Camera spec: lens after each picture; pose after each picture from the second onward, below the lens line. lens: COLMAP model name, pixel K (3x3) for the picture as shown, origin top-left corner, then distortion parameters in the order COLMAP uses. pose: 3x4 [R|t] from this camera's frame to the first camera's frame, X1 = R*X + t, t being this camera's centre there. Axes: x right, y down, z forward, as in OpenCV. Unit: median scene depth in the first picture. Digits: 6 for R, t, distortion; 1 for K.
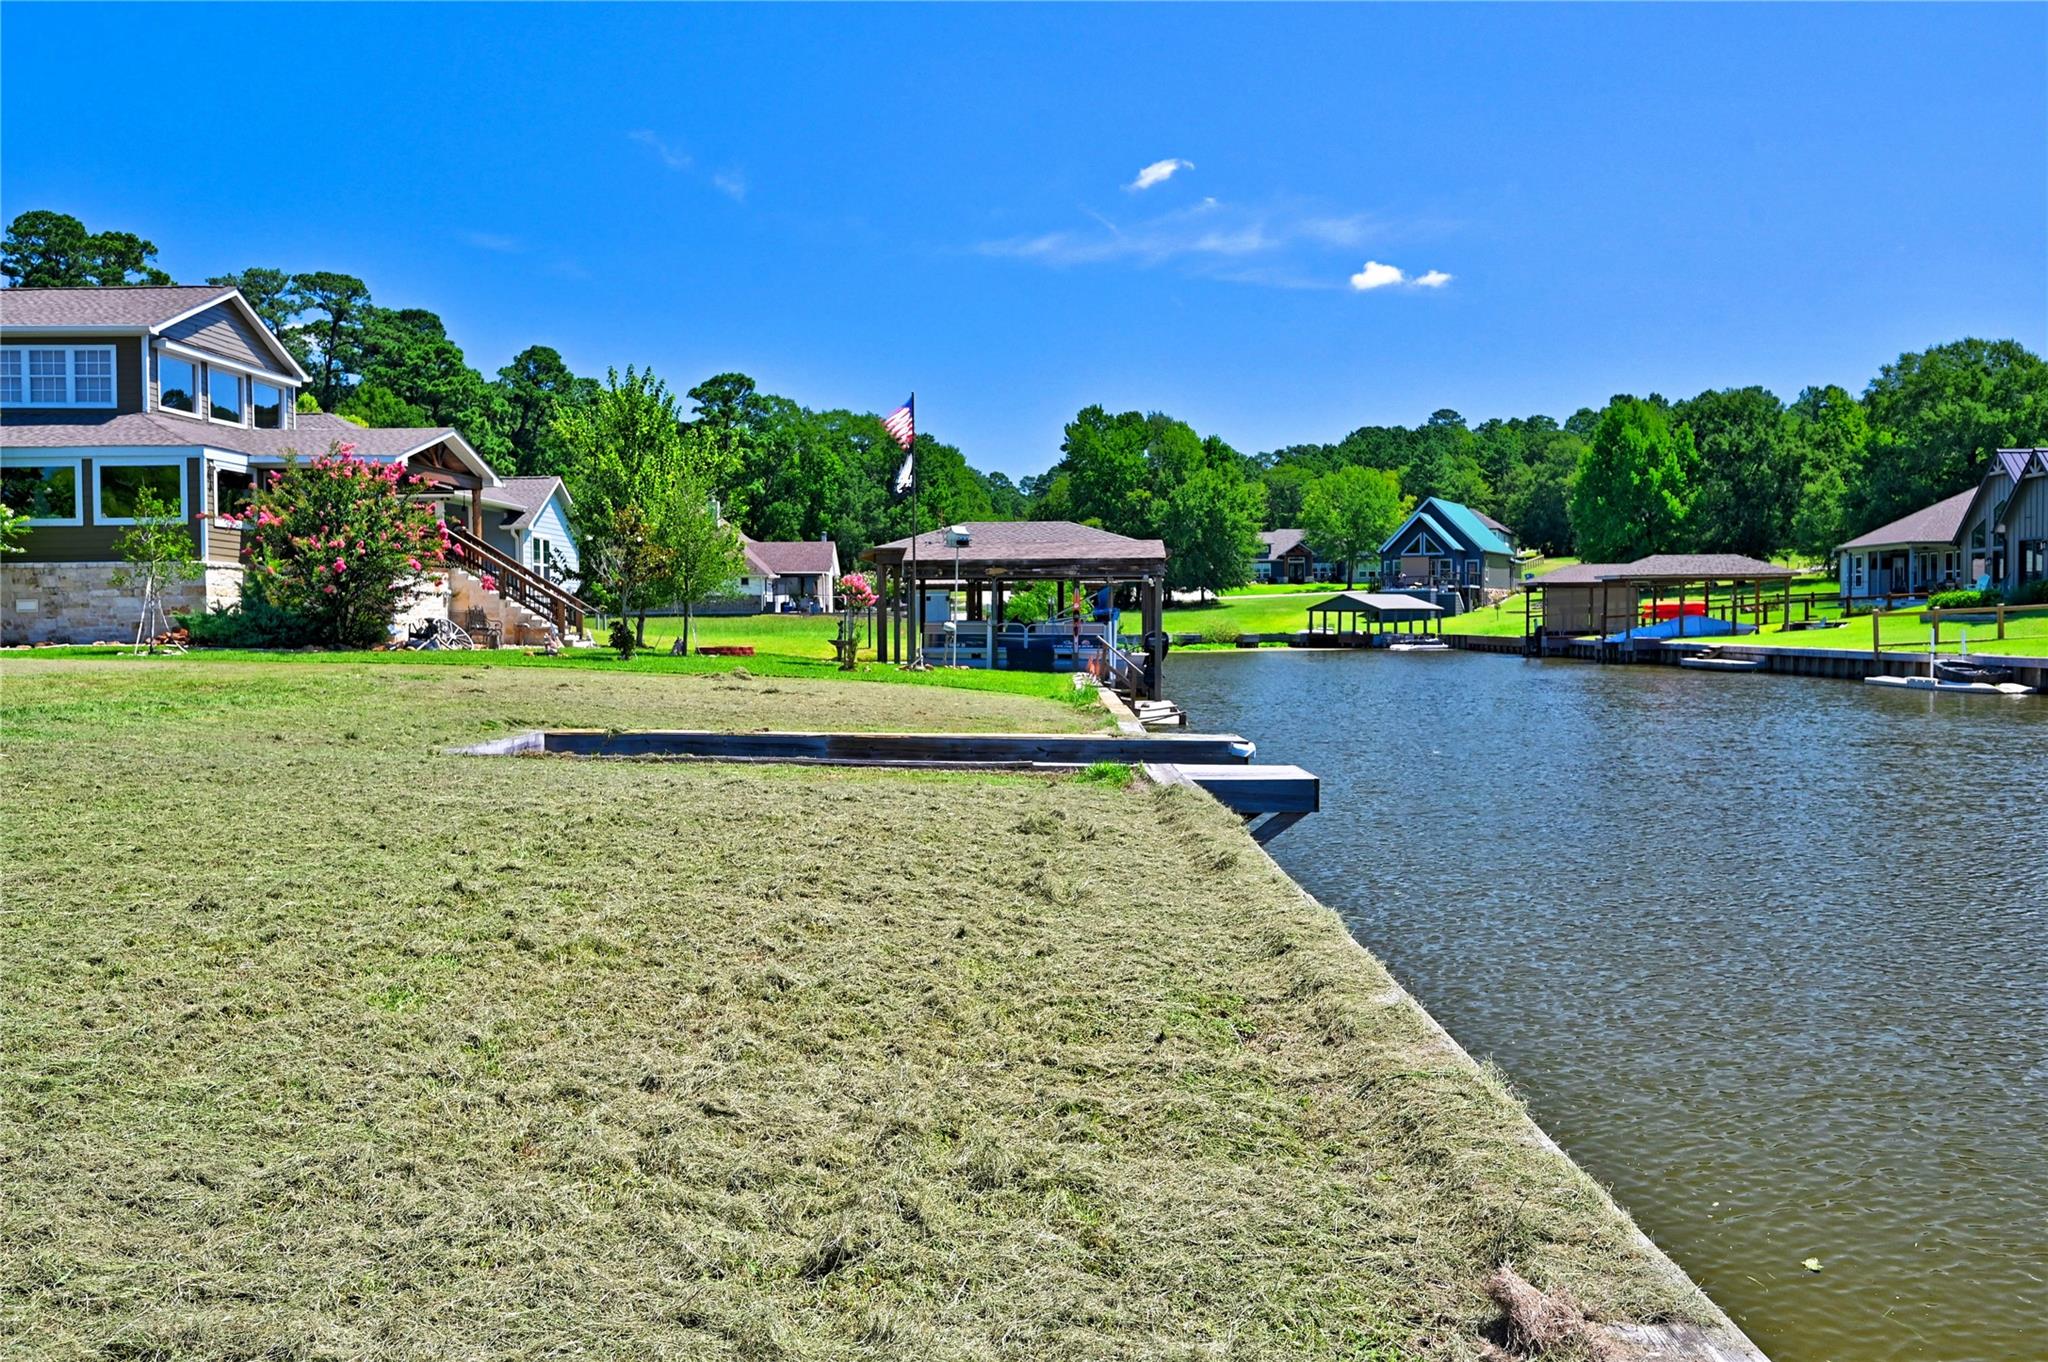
lens RADIAL K [[1757.8, 0, 1019.9], [0, 1757.8, 689.0], [0, 0, 1]] dist [-0.004655, -0.000641]
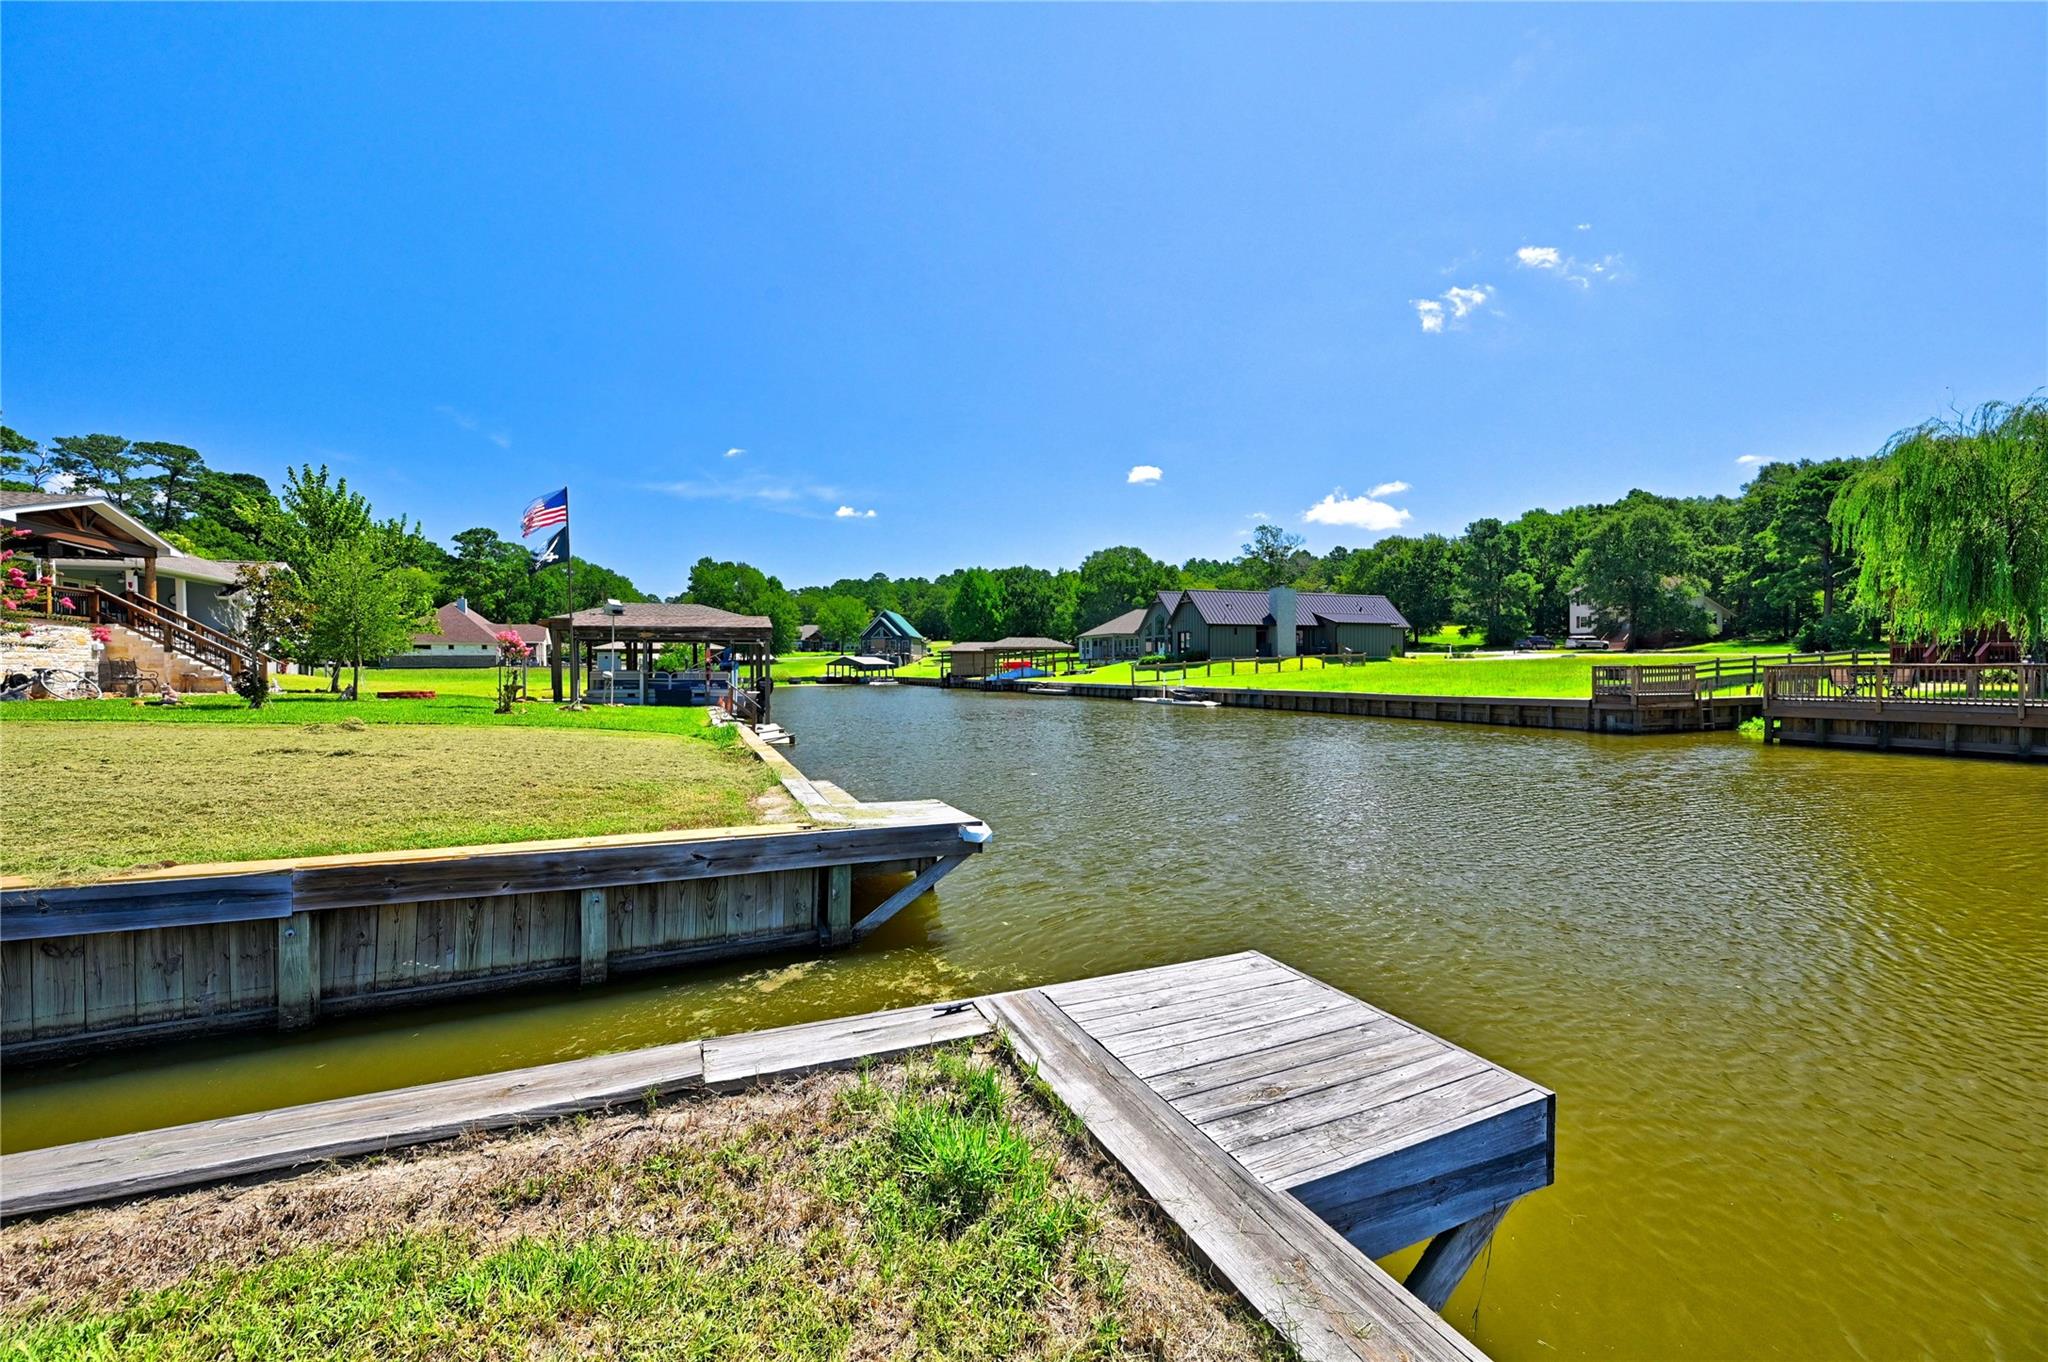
lens RADIAL K [[799.4, 0, 1023.7], [0, 799.4, 683.9], [0, 0, 1]] dist [-0.002555, 0.000080]
pose [[0.912613, -0.009021, 0.408725, 0.000431], [0.017896, 0.999680, -0.017893, -0.010934], [-0.408432, 0.023644, 0.912482, 0.291350]]
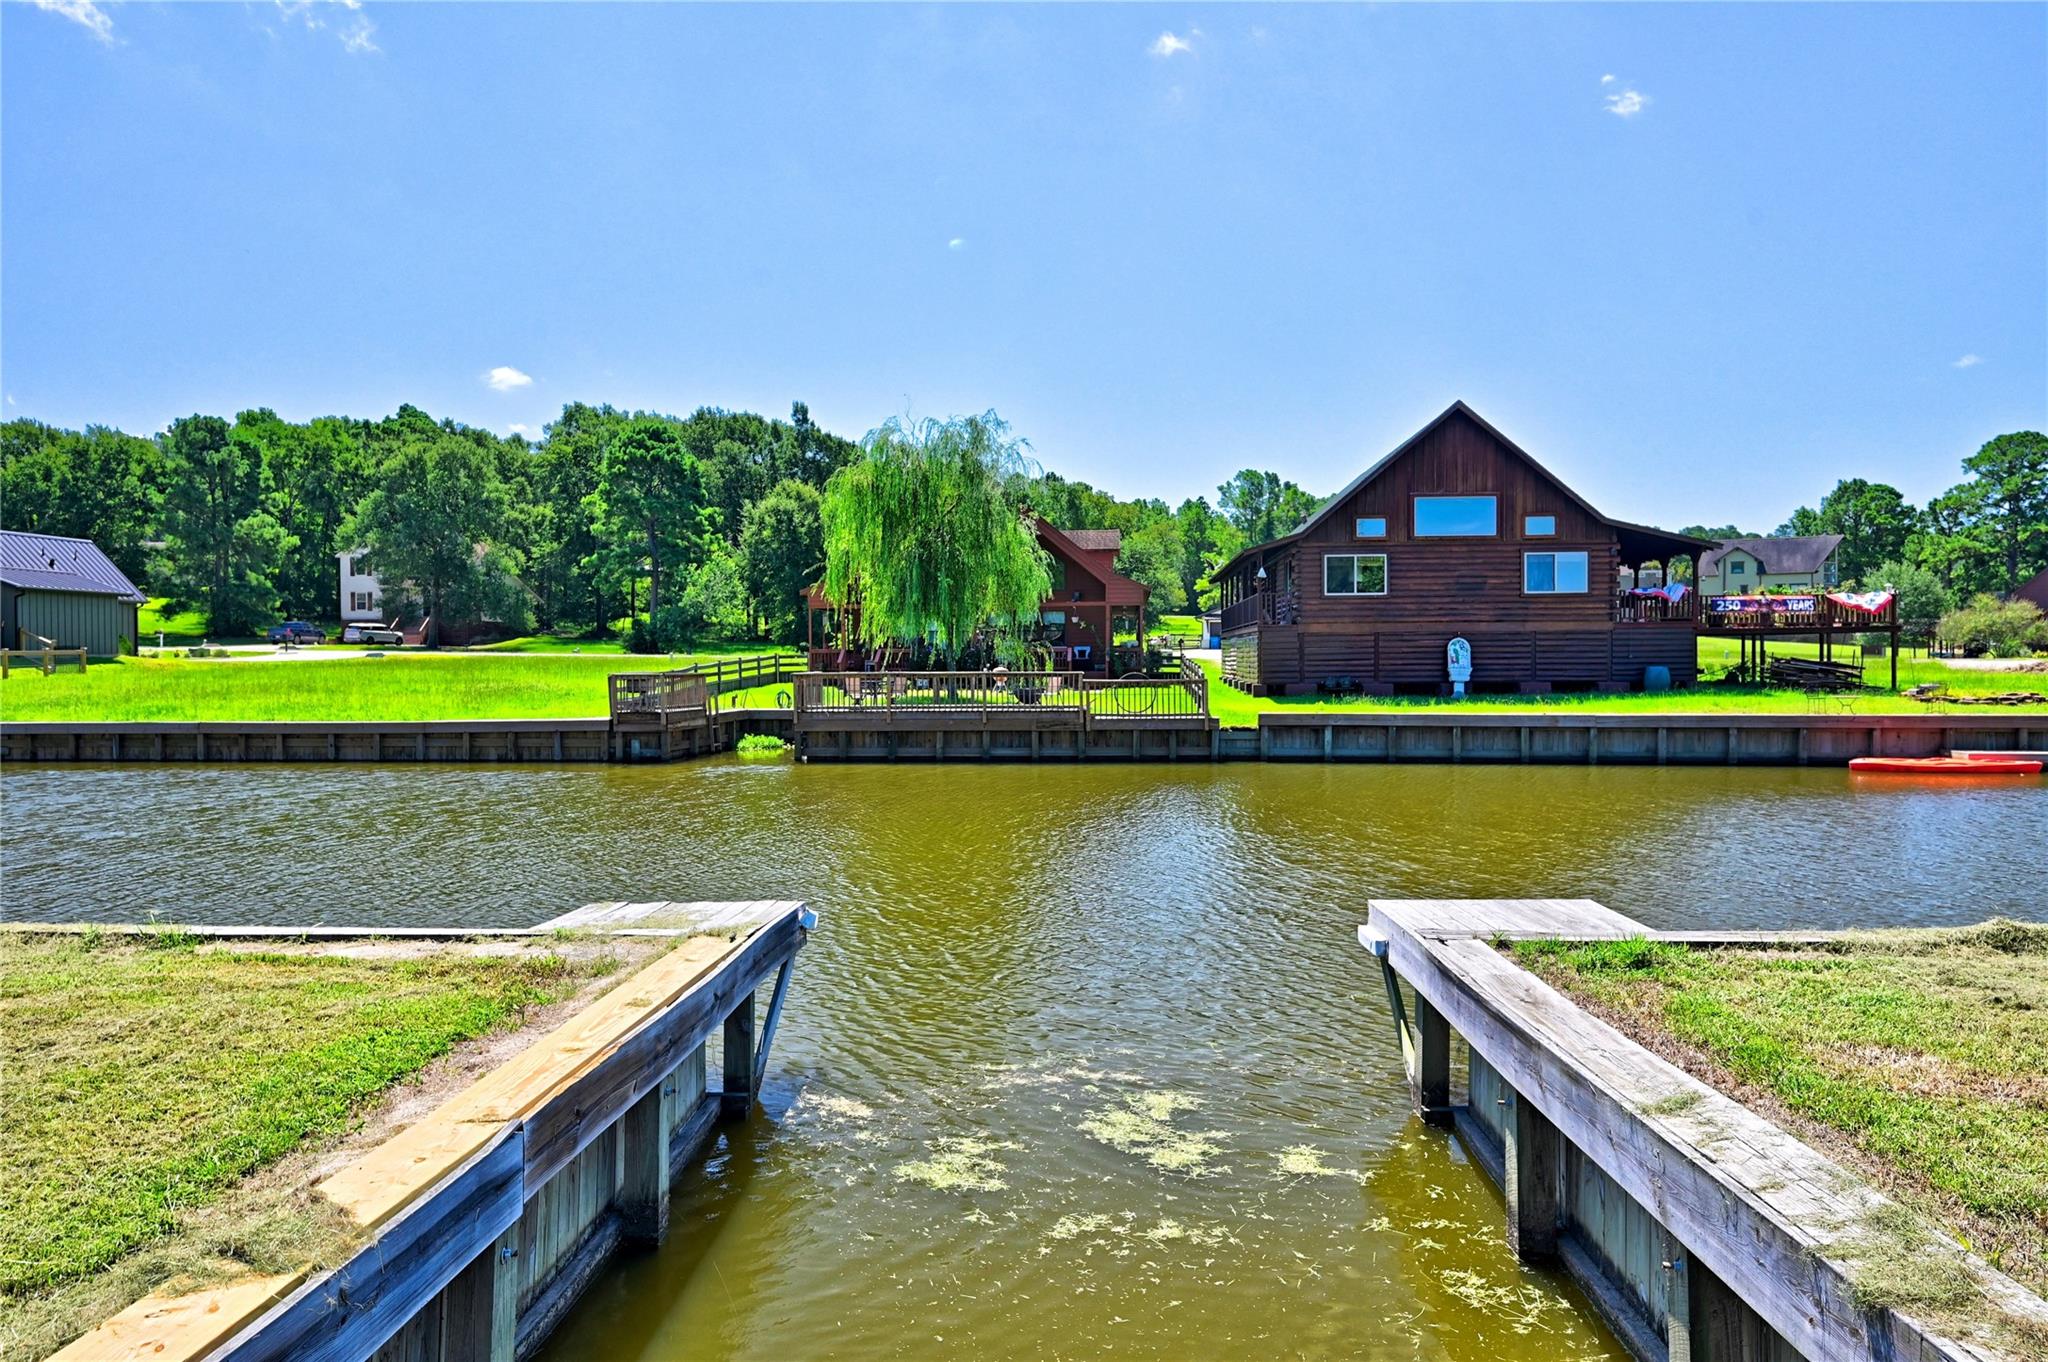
lens RADIAL K [[1414.1, 0, 1023.1], [0, 1414.1, 684.6], [0, 0, 1]] dist [-0.003262, -0.000642]
pose [[0.046867, -0.012004, 0.998829, -0.148109], [0.045455, 0.998918, 0.009872, -0.019370], [-0.997866, 0.044939, 0.047362, 0.395593]]
